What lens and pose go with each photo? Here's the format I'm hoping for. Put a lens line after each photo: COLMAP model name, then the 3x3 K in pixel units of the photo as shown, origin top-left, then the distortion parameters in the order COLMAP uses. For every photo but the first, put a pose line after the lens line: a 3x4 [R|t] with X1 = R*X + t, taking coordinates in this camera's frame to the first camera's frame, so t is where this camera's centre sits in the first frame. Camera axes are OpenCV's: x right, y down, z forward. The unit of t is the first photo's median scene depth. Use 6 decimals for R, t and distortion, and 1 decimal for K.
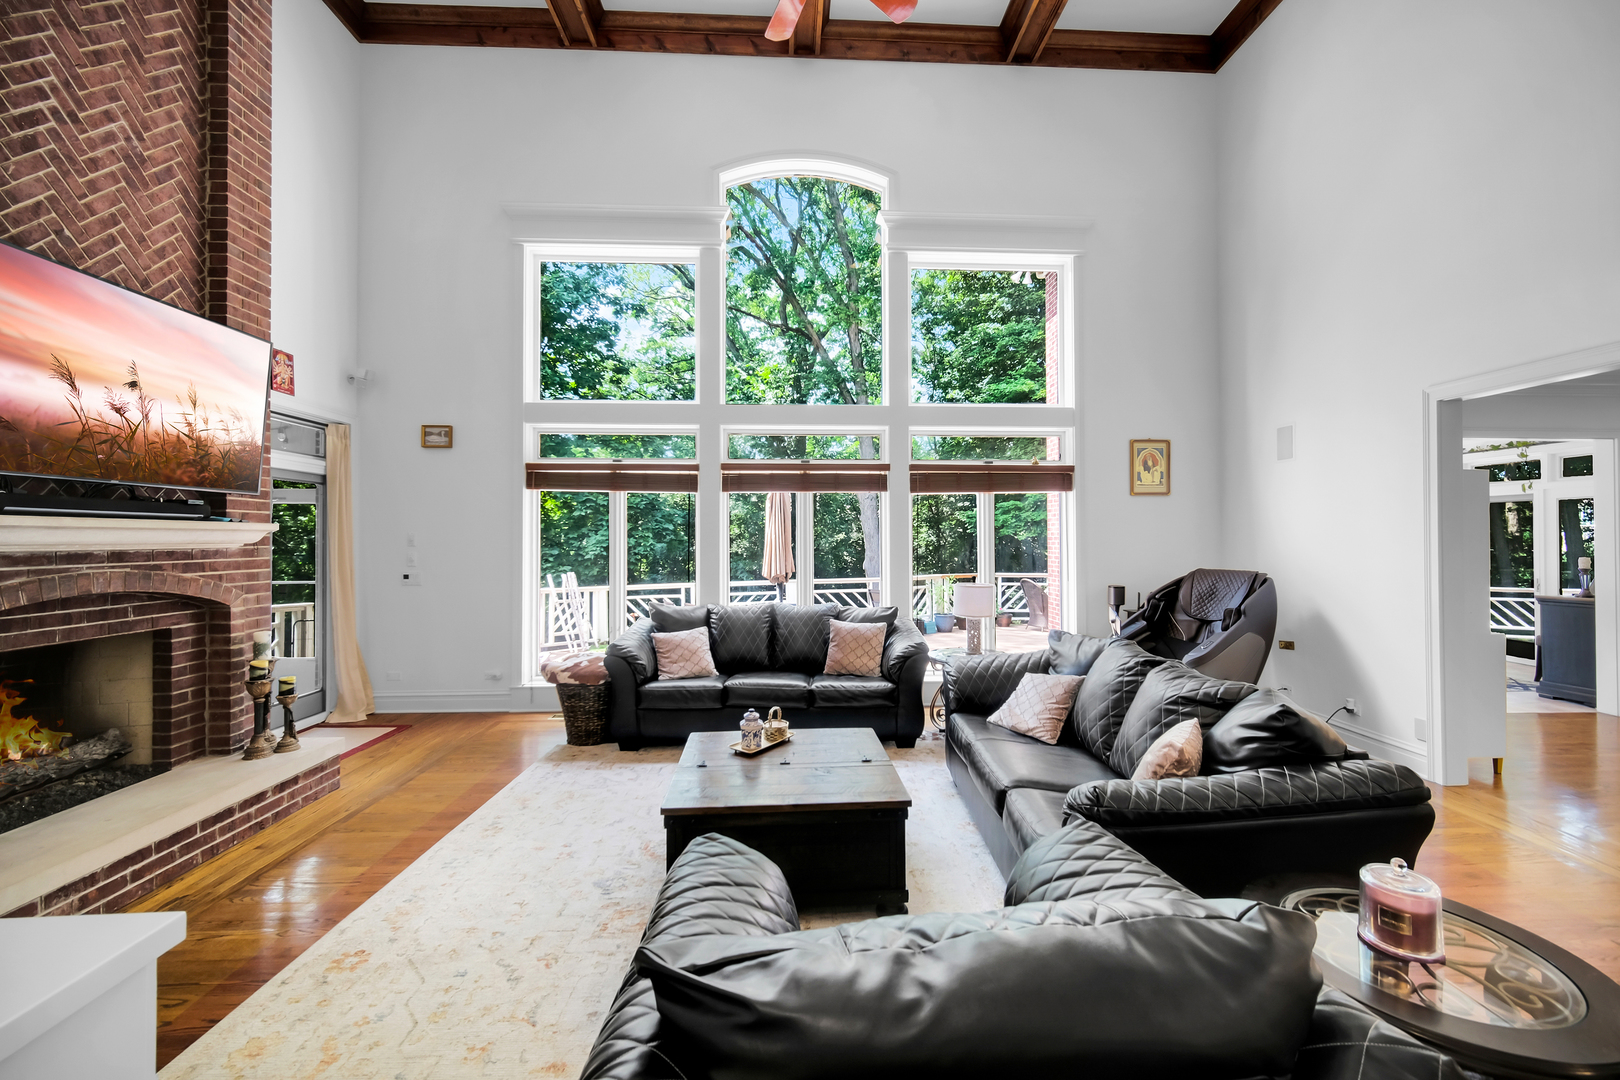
lens RADIAL K [[644.2, 0, 811.1], [0, 644.2, 537.2], [0, 0, 1]] dist [-0.001544, -0.000092]
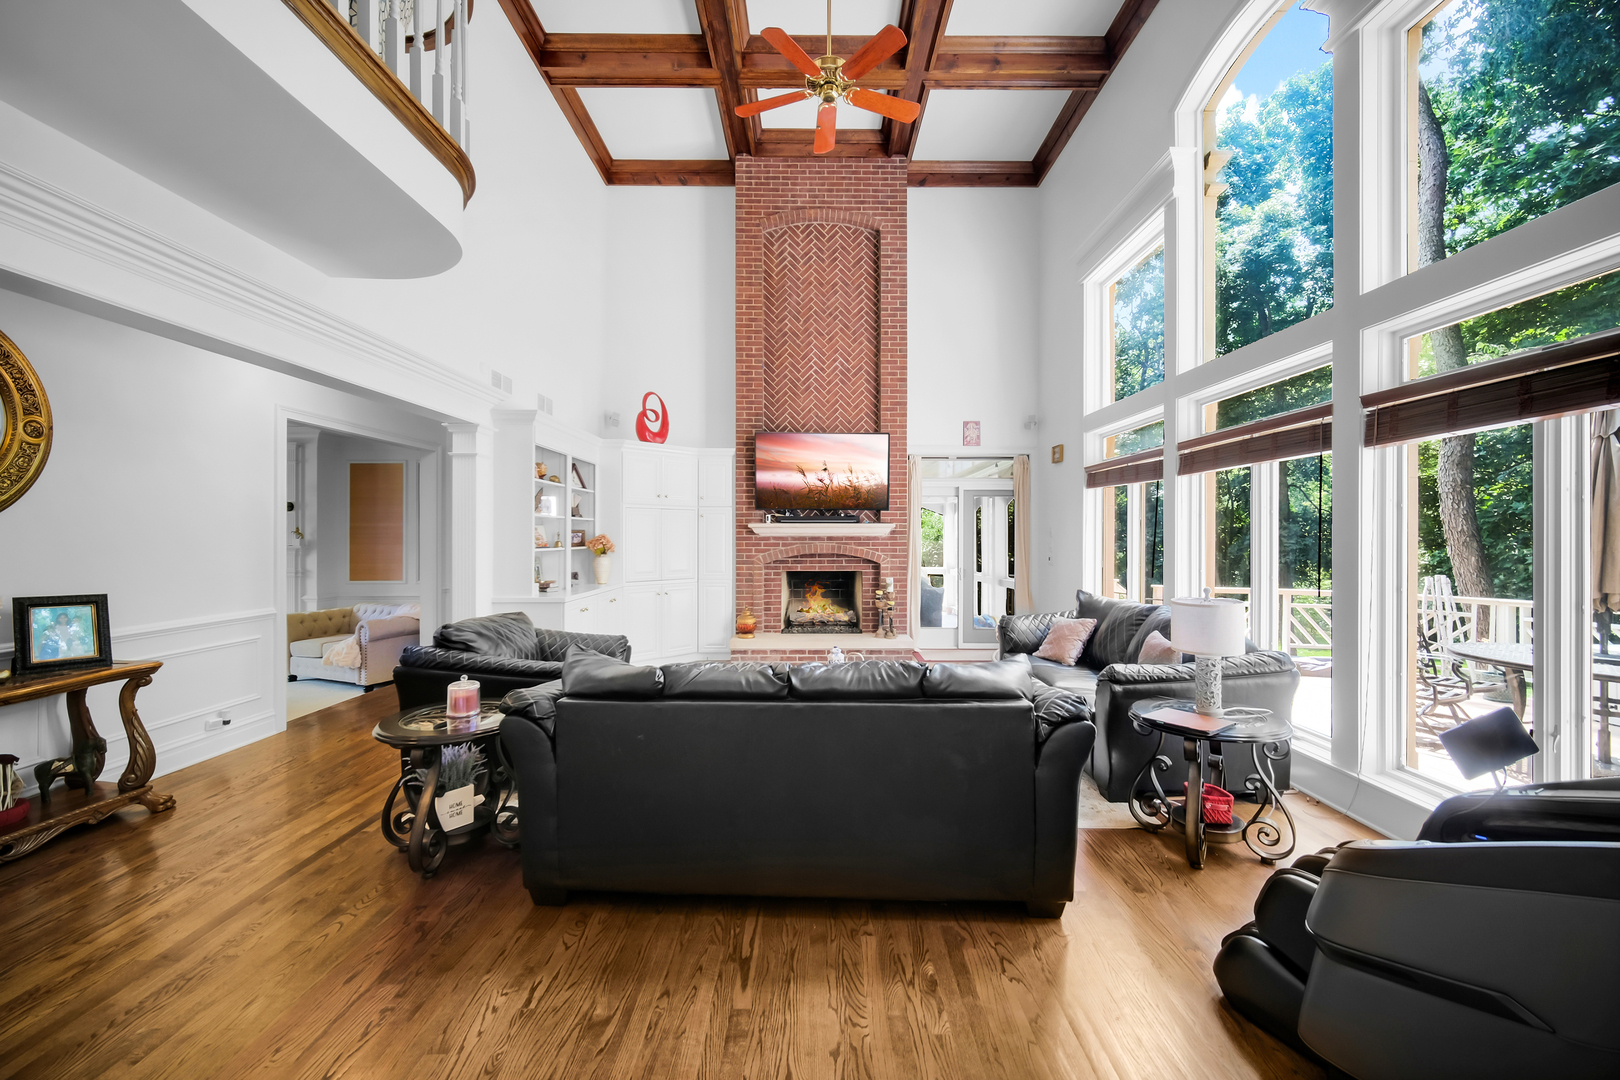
lens RADIAL K [[644.2, 0, 811.9], [0, 644.2, 535.0], [0, 0, 1]] dist [-0.001544, -0.000092]
pose [[-0.012677, -0.001275, -0.999919, 1.267624], [0.002041, 0.999997, -0.001301, 0.017945], [0.999918, -0.002057, -0.012675, 0.862815]]
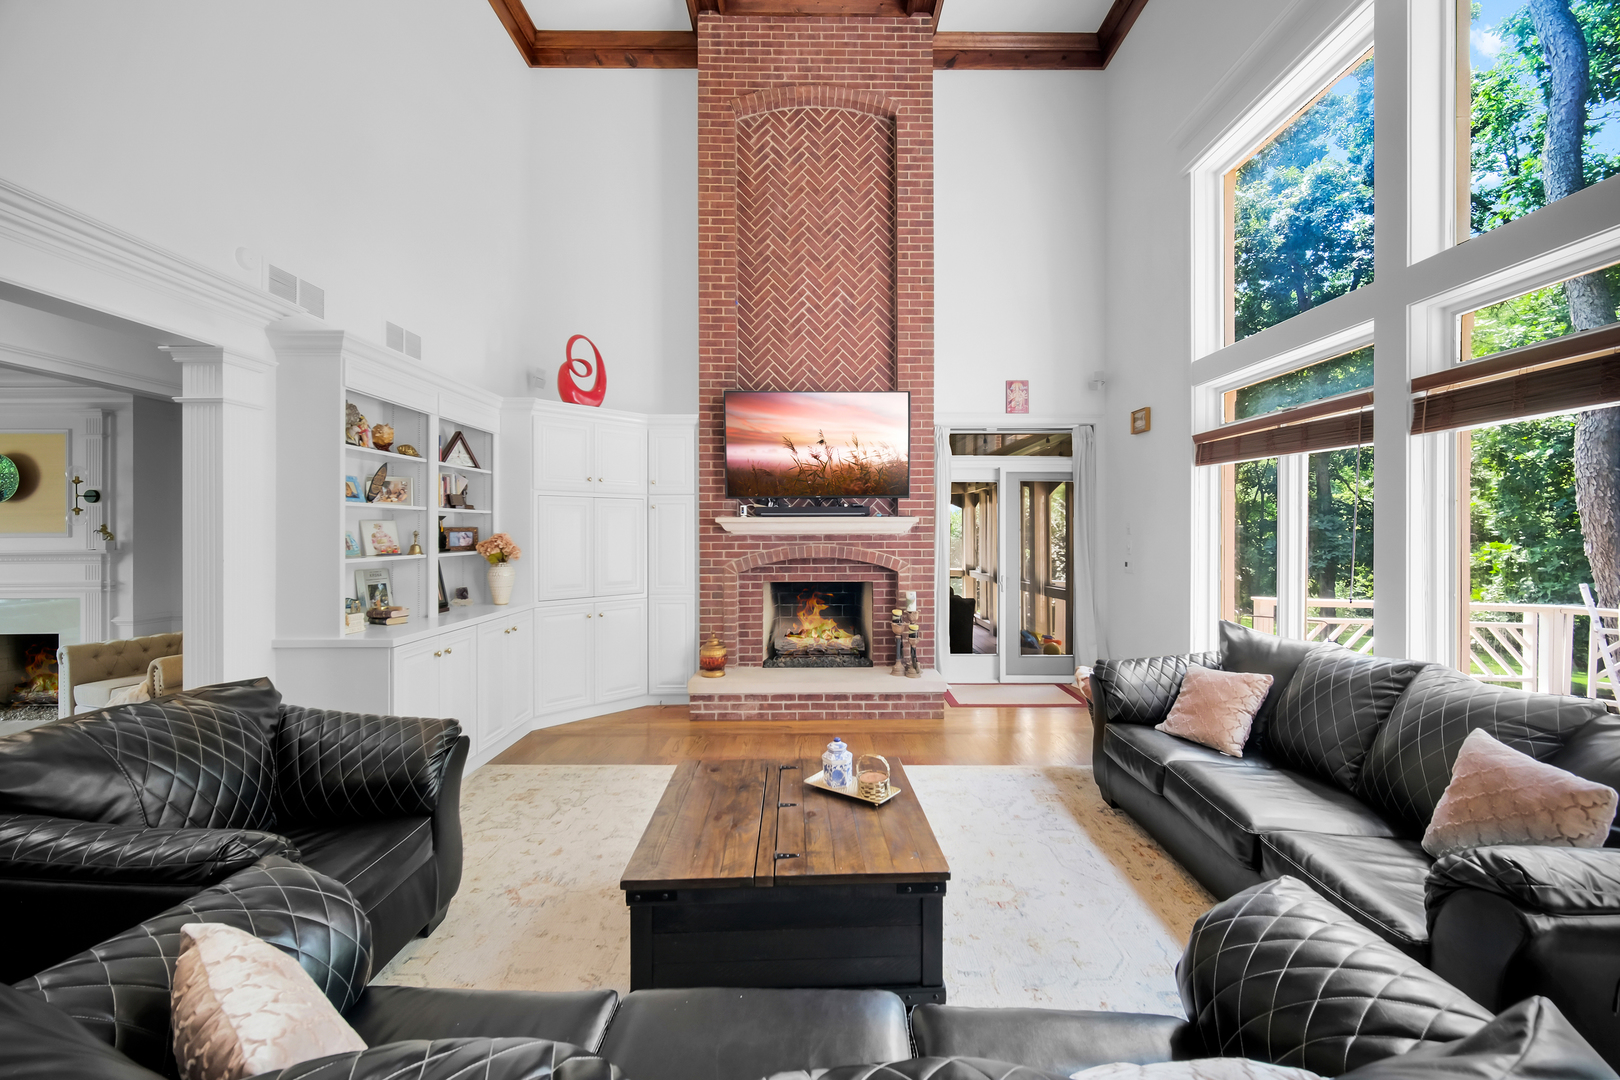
lens RADIAL K [[644.2, 0, 812.3], [0, 644.2, 531.0], [0, 0, 1]] dist [-0.001544, -0.000092]
pose [[-0.016370, -0.000528, -0.999866, 0.662914], [0.004993, 0.999987, -0.000609, 0.011295], [0.999854, -0.005002, -0.016367, 0.881999]]
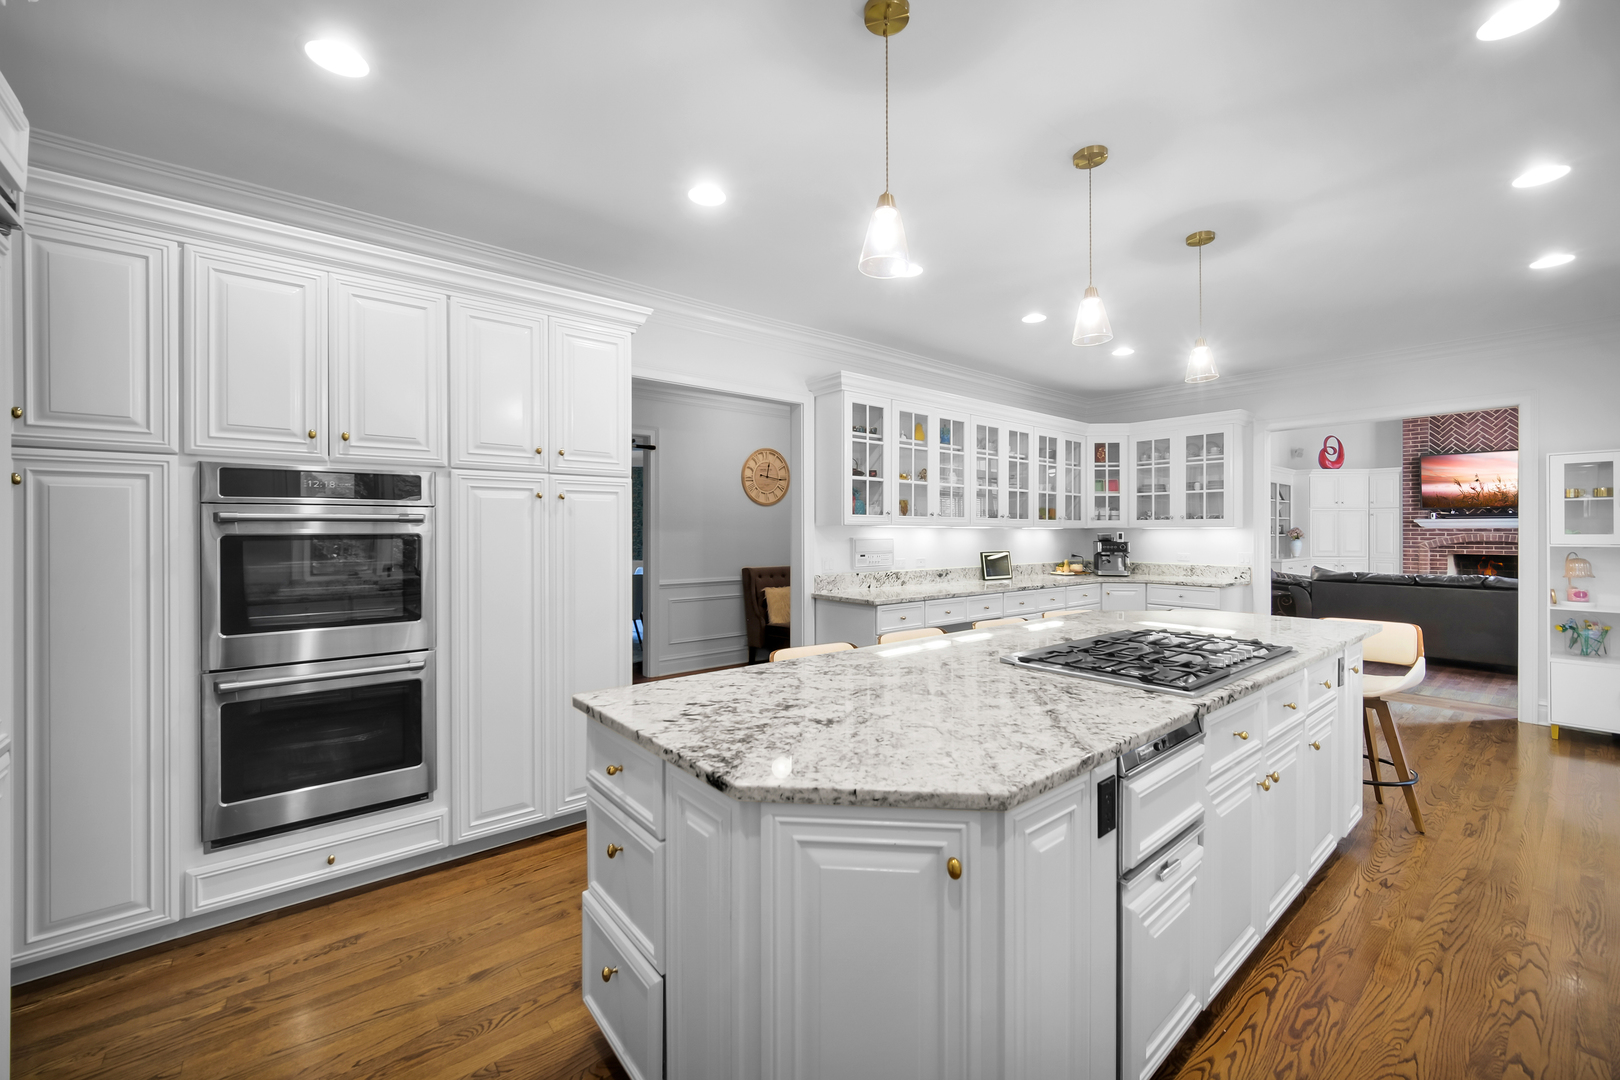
lens RADIAL K [[644.2, 0, 827.1], [0, 644.2, 531.7], [0, 0, 1]] dist [-0.001544, -0.000092]
pose [[-0.772439, 0.000617, -0.635089, 3.281459], [0.001807, 0.999998, -0.001226, 0.033199], [0.635087, -0.002094, -0.772438, 1.223889]]
